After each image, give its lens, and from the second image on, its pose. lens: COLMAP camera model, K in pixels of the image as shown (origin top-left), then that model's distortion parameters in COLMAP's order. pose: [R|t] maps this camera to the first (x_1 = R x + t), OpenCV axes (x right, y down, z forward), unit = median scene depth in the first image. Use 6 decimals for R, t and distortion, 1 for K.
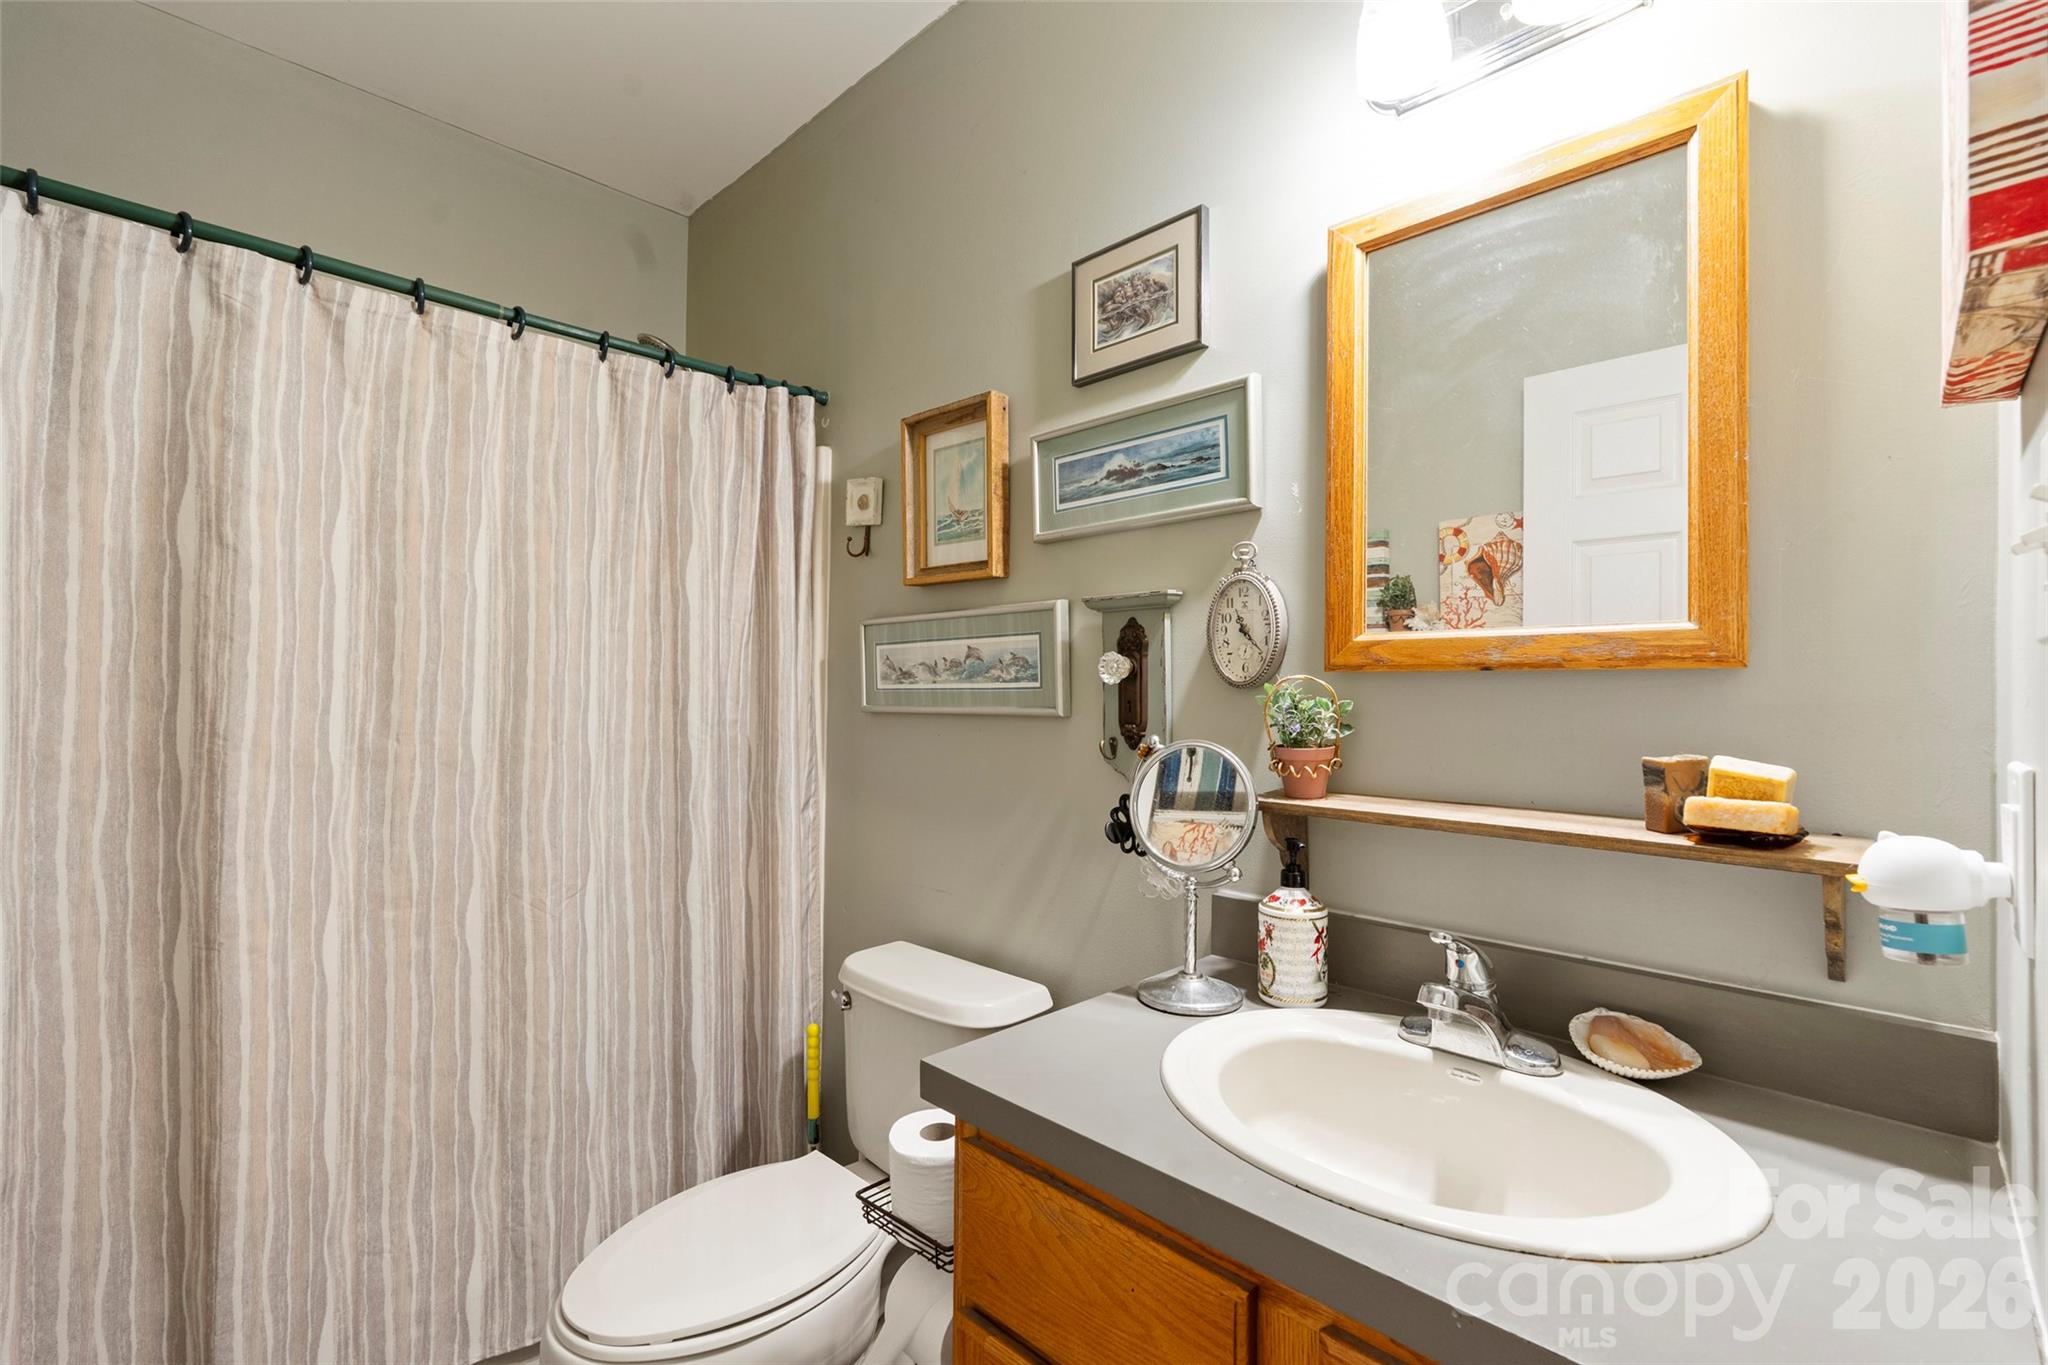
lens RADIAL K [[907.4, 0, 1027.3], [0, 907.4, 719.7], [0, 0, 1]] dist [-0.001494, 0.000294]
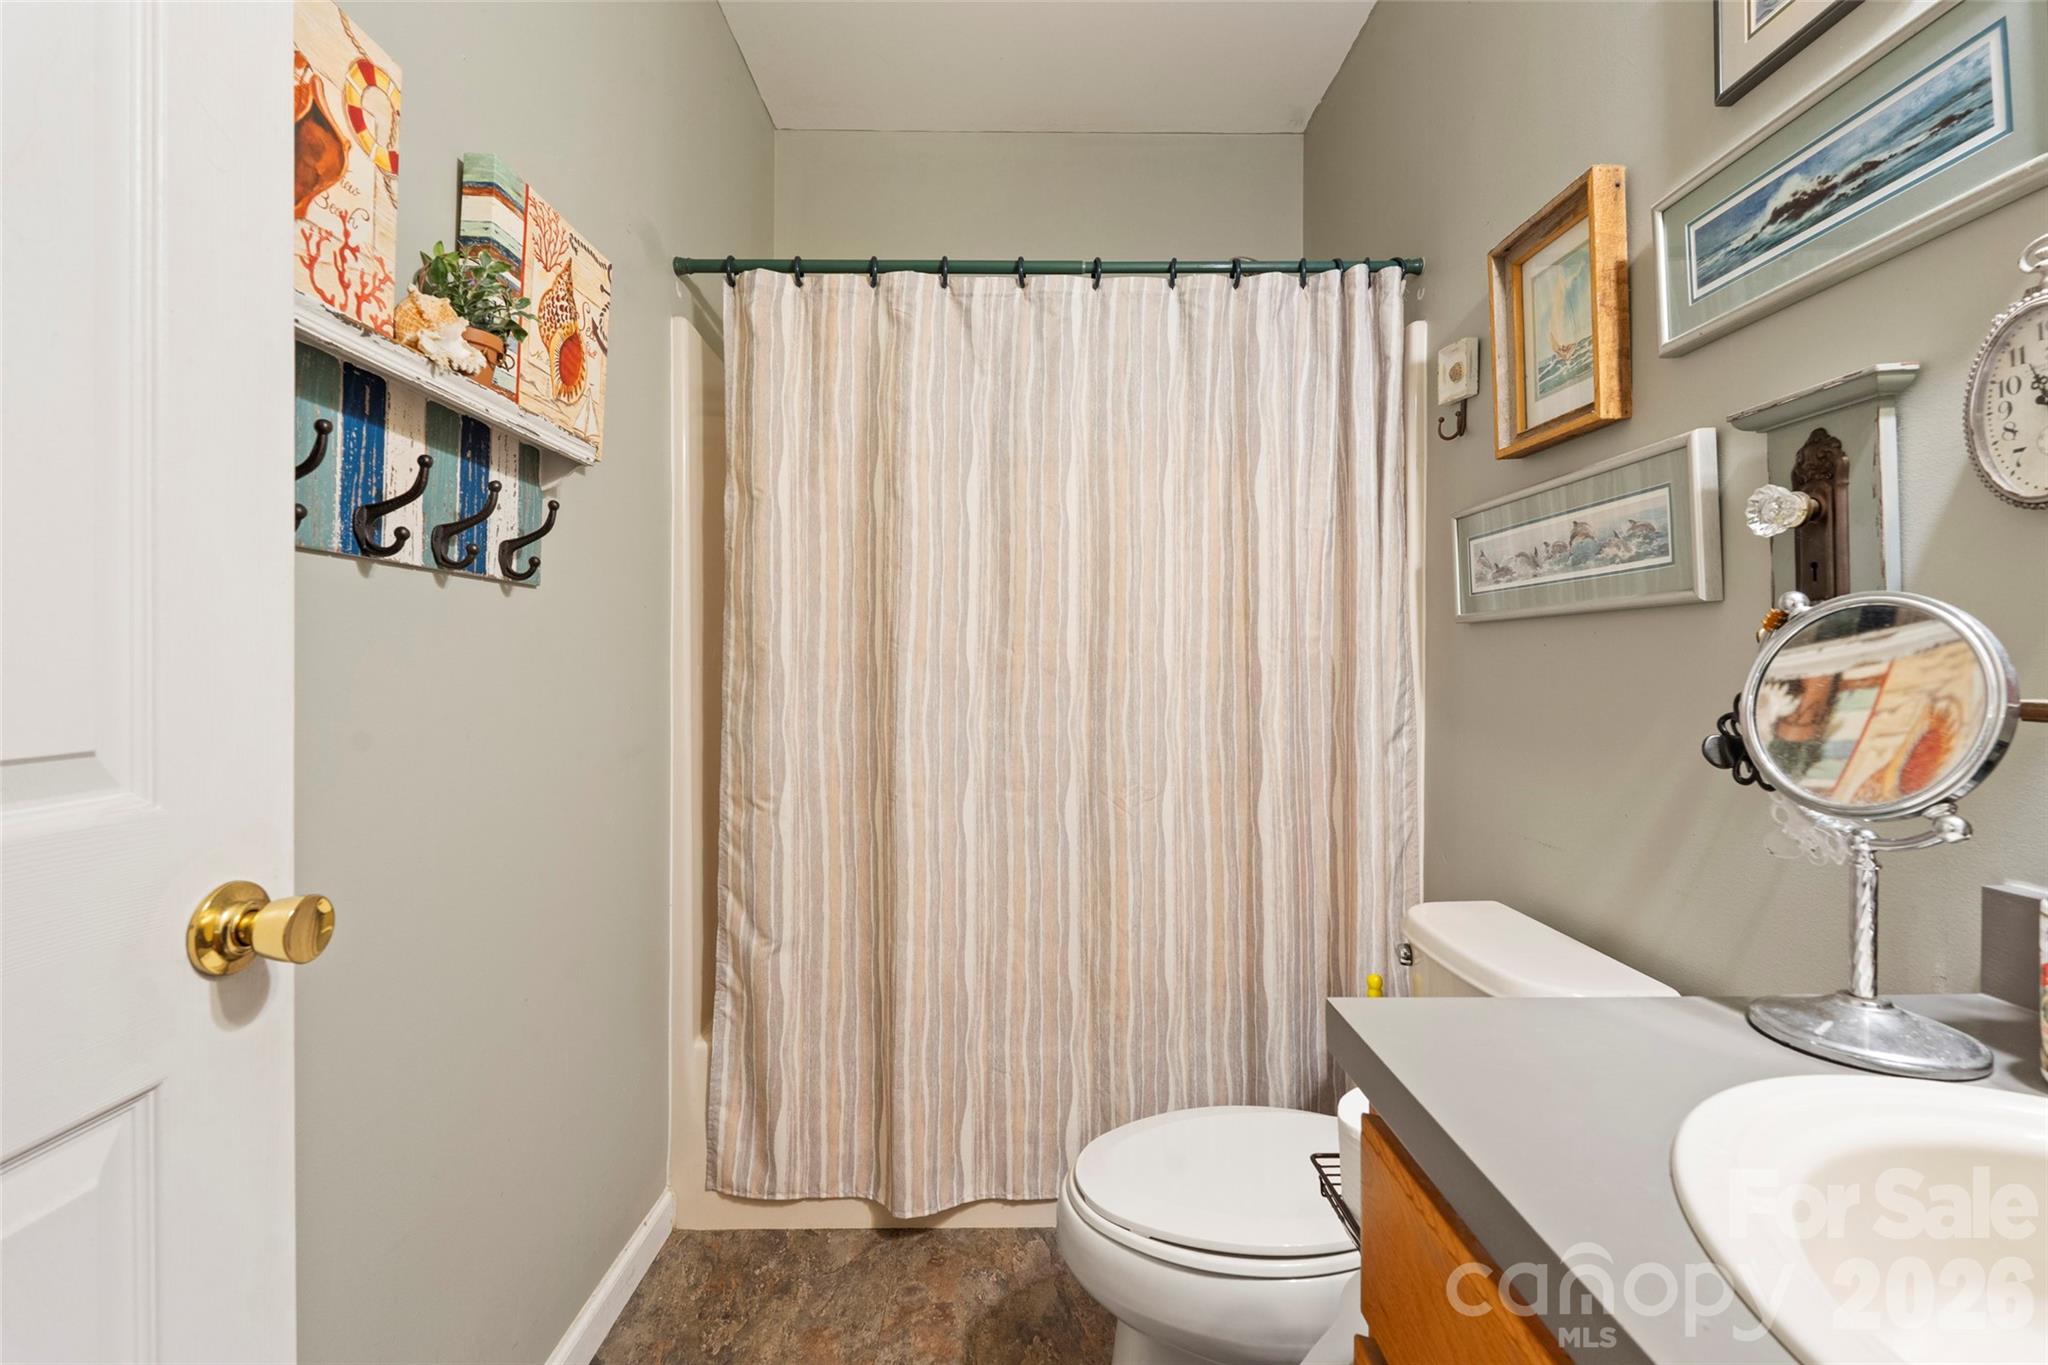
lens RADIAL K [[897.0, 0, 1026.1], [0, 897.0, 682.6], [0, 0, 1]] dist [-0.005863, 0.000775]
pose [[0.707884, 0.008074, -0.706282, 0.151745], [-0.011560, 0.999933, -0.000155, 0.063814], [0.706234, 0.008275, 0.707930, 0.162672]]
